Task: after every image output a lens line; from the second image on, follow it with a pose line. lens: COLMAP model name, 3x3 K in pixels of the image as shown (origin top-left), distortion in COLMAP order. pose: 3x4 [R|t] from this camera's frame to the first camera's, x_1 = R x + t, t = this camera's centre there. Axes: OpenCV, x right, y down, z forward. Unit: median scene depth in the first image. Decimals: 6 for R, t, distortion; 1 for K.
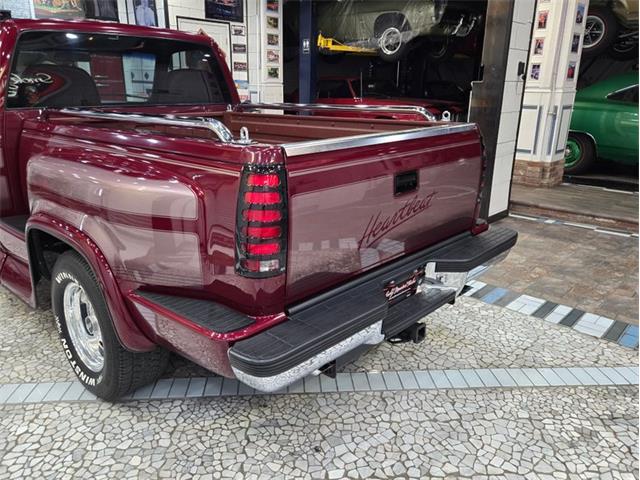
lens RADIAL K [[494.0, 0, 311.9], [0, 494.0, 237.3], [0, 0, 1]] dist [0.065904, -0.062224]
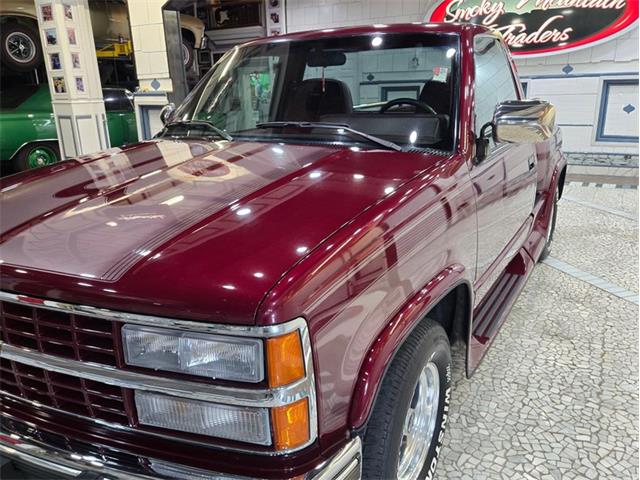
lens RADIAL K [[494.0, 0, 318.2], [0, 494.0, 239.8], [0, 0, 1]] dist [0.065904, -0.062224]
pose [[-0.213352, -0.289088, 0.933225, -1.874220], [0.313331, 0.884513, 0.345631, -0.608347], [-0.925367, 0.366150, -0.098132, 1.862987]]
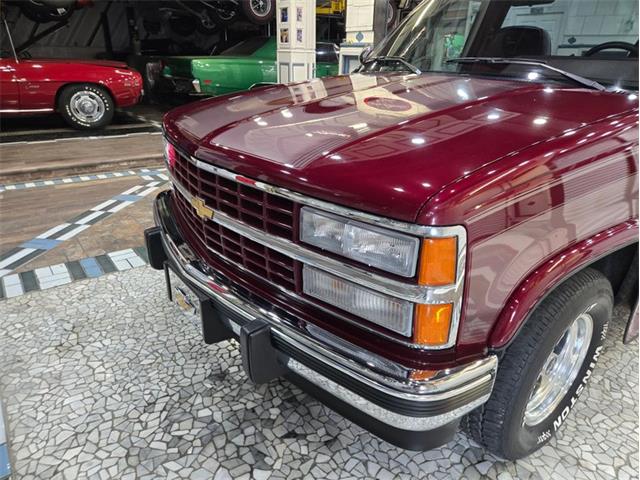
lens RADIAL K [[427.2, 0, 321.7], [0, 427.2, 239.2], [0, 0, 1]] dist [0.060566, -0.053802]
pose [[0.164229, -0.395496, 0.903666, -1.856448], [0.275742, 0.897990, 0.342900, -0.556565], [-0.947098, 0.192864, 0.256531, 1.881998]]
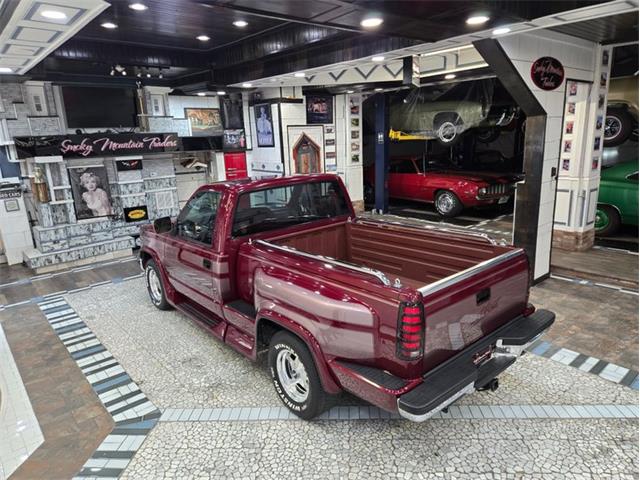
lens RADIAL K [[427.2, 0, 320.3], [0, 427.2, 237.3], [0, 0, 1]] dist [0.060566, -0.053802]
pose [[0.992878, -0.023408, -0.116813, -0.161709], [0.015988, 0.997818, -0.064058, -0.191664], [0.118058, 0.061734, 0.991086, -0.472669]]
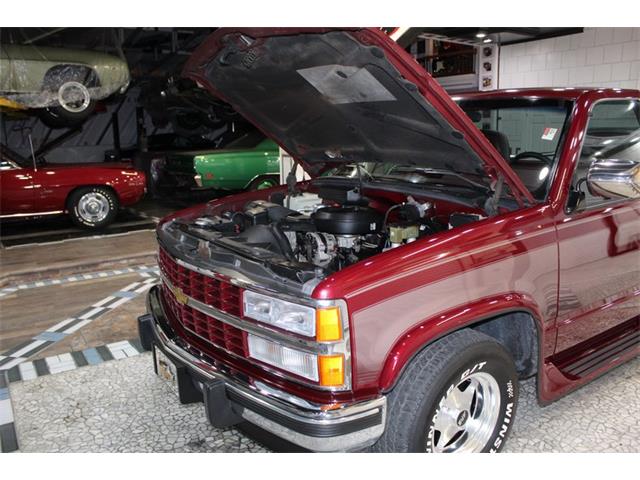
lens RADIAL K [[521.5, 0, 321.4], [0, 521.5, 247.6], [0, 0, 1]] dist [-0.141941, 0.089573]
pose [[0.208973, -0.225856, 0.951483, -2.130388], [0.312040, 0.937504, 0.154005, -0.578356], [-0.926802, 0.264717, 0.266389, 1.682328]]
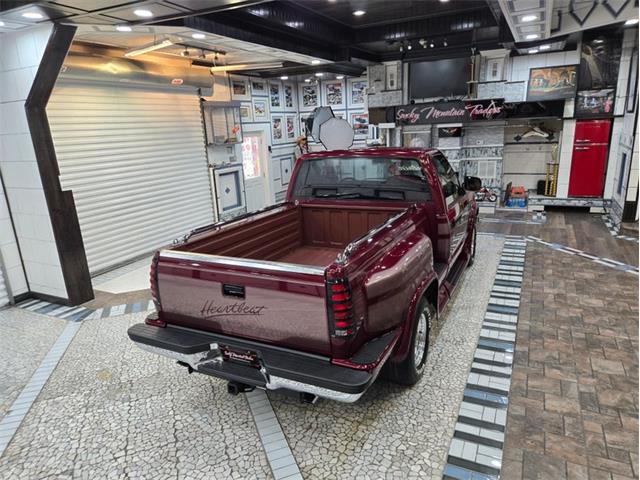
lens RADIAL K [[427.2, 0, 318.6], [0, 427.2, 245.8], [0, 0, 1]] dist [0.060566, -0.053802]
pose [[0.288266, 0.238380, -0.927404, 1.263033], [-0.235194, 0.956474, 0.172747, -0.461427], [0.928217, 0.168323, 0.331785, 0.653462]]
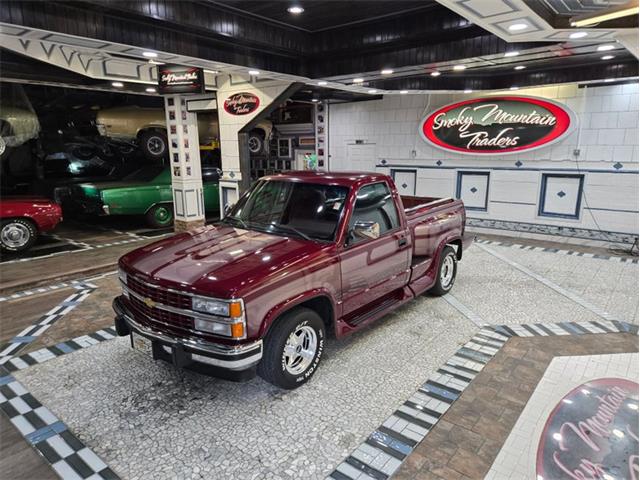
lens RADIAL K [[427.2, 0, 318.0], [0, 427.2, 247.4], [0, 0, 1]] dist [0.060566, -0.053802]
pose [[-0.068005, -0.241173, 0.968096, -2.731928], [0.304692, 0.918964, 0.250337, -0.799809], [-0.950020, 0.311995, 0.010990, 1.570739]]
